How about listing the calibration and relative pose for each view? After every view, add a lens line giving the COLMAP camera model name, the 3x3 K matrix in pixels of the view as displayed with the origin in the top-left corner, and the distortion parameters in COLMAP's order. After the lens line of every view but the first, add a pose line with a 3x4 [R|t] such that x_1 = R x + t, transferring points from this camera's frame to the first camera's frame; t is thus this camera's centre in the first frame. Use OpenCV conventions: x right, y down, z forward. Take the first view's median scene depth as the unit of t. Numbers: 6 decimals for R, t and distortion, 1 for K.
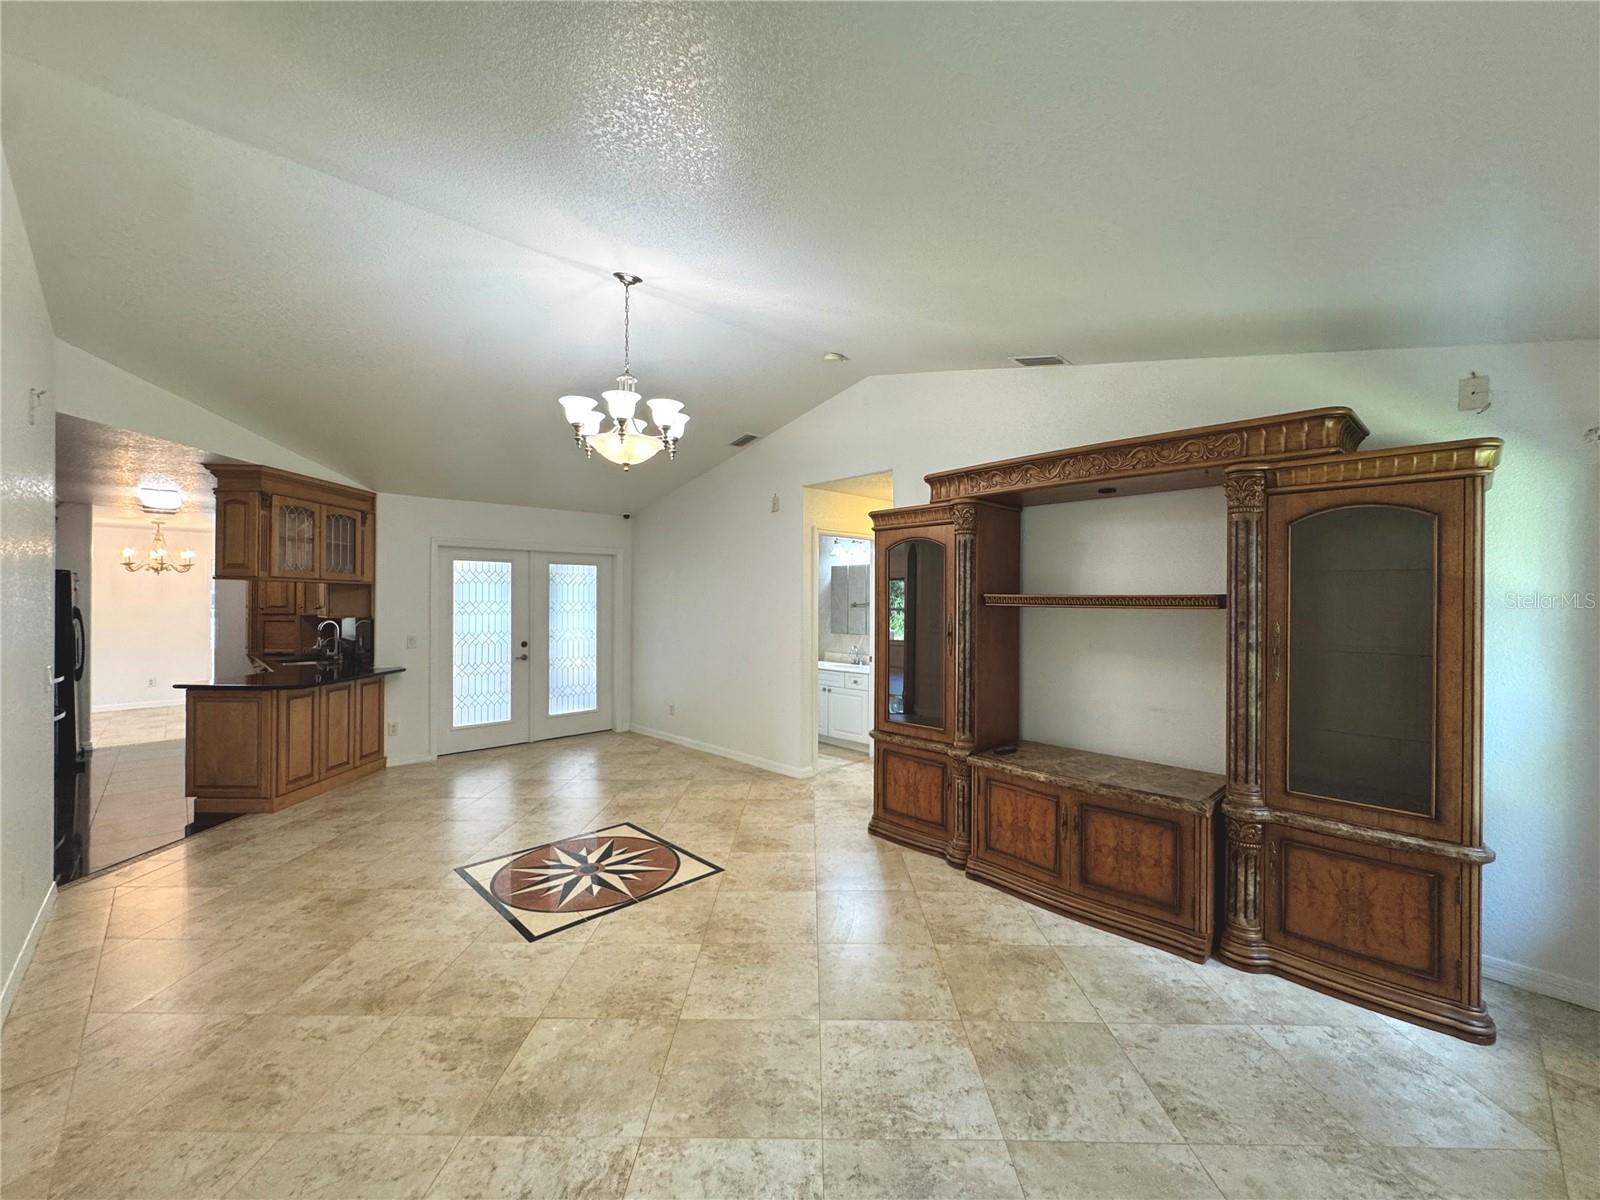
lens RADIAL K [[648.6, 0, 790.3], [0, 648.6, 593.7], [0, 0, 1]] dist [-0.002148, -0.000089]
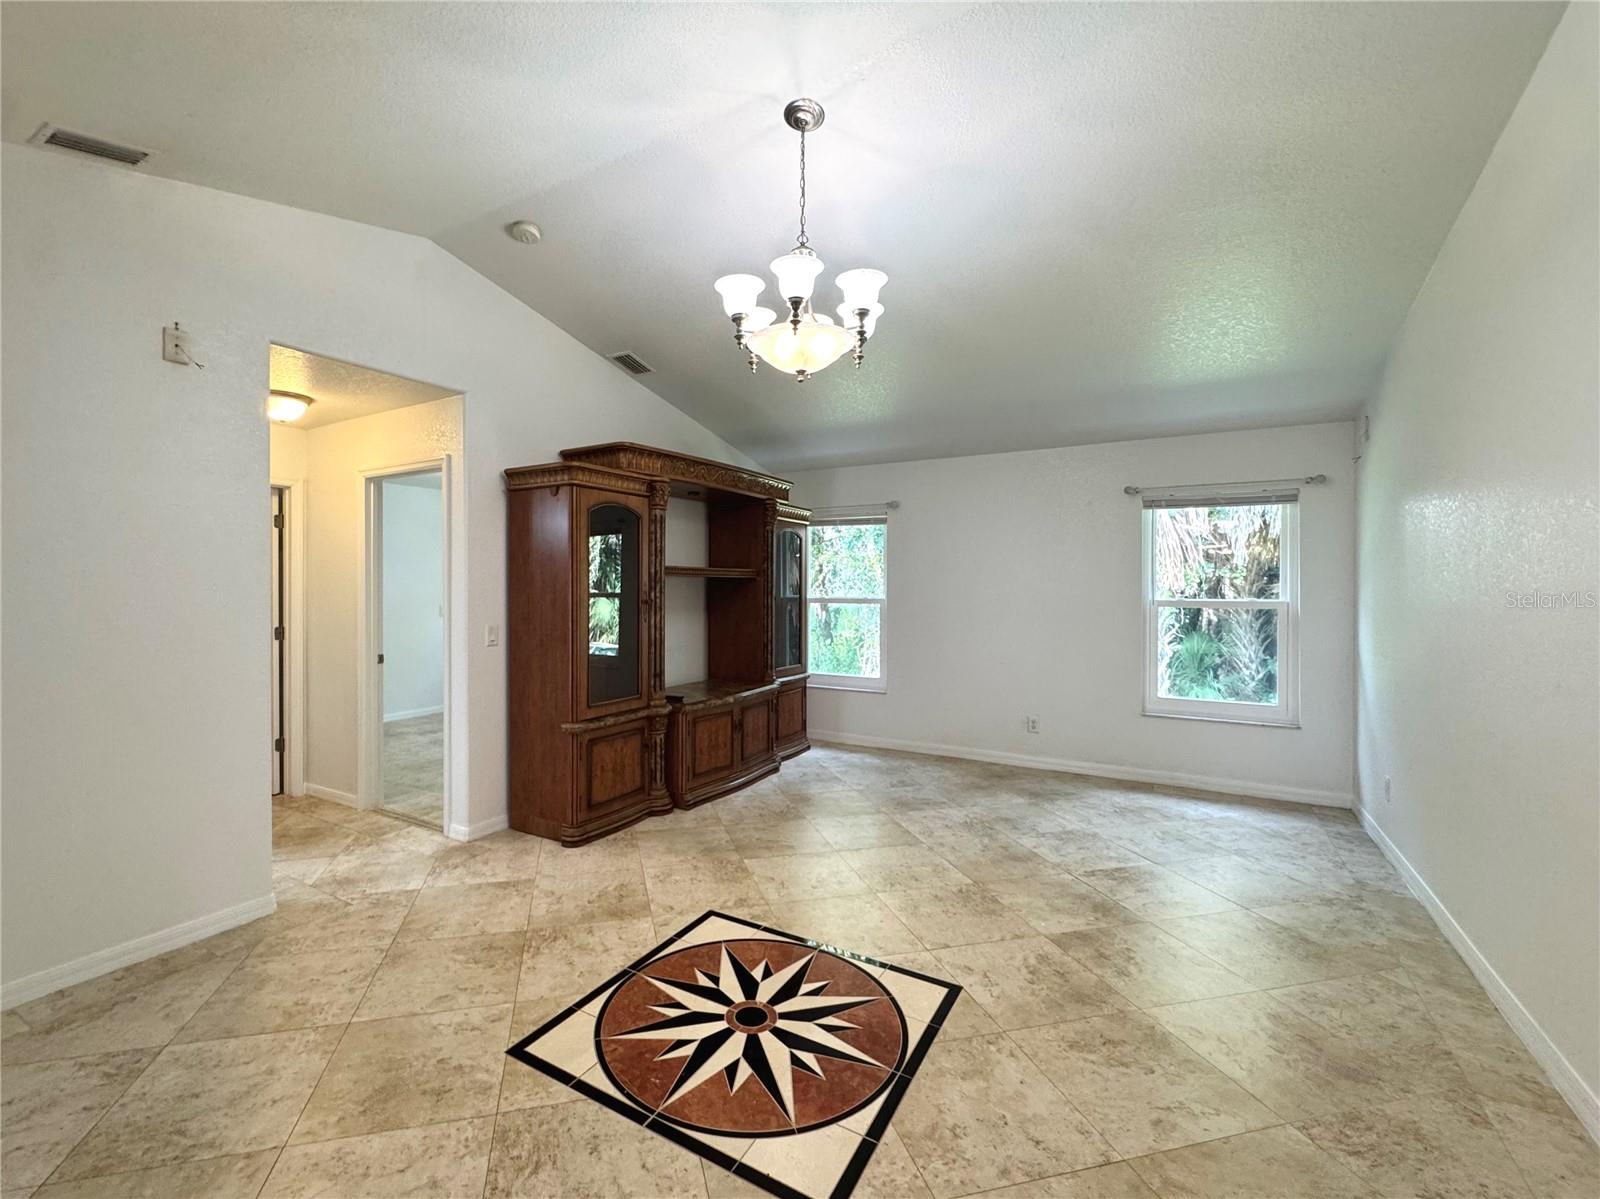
lens RADIAL K [[648.6, 0, 790.3], [0, 648.6, 593.2], [0, 0, 1]] dist [-0.002148, -0.000089]
pose [[-0.256660, -0.017232, 0.966348, -0.871561], [-0.008897, 0.999841, 0.015466, 0.031130], [-0.966461, -0.004628, -0.256773, 1.106343]]
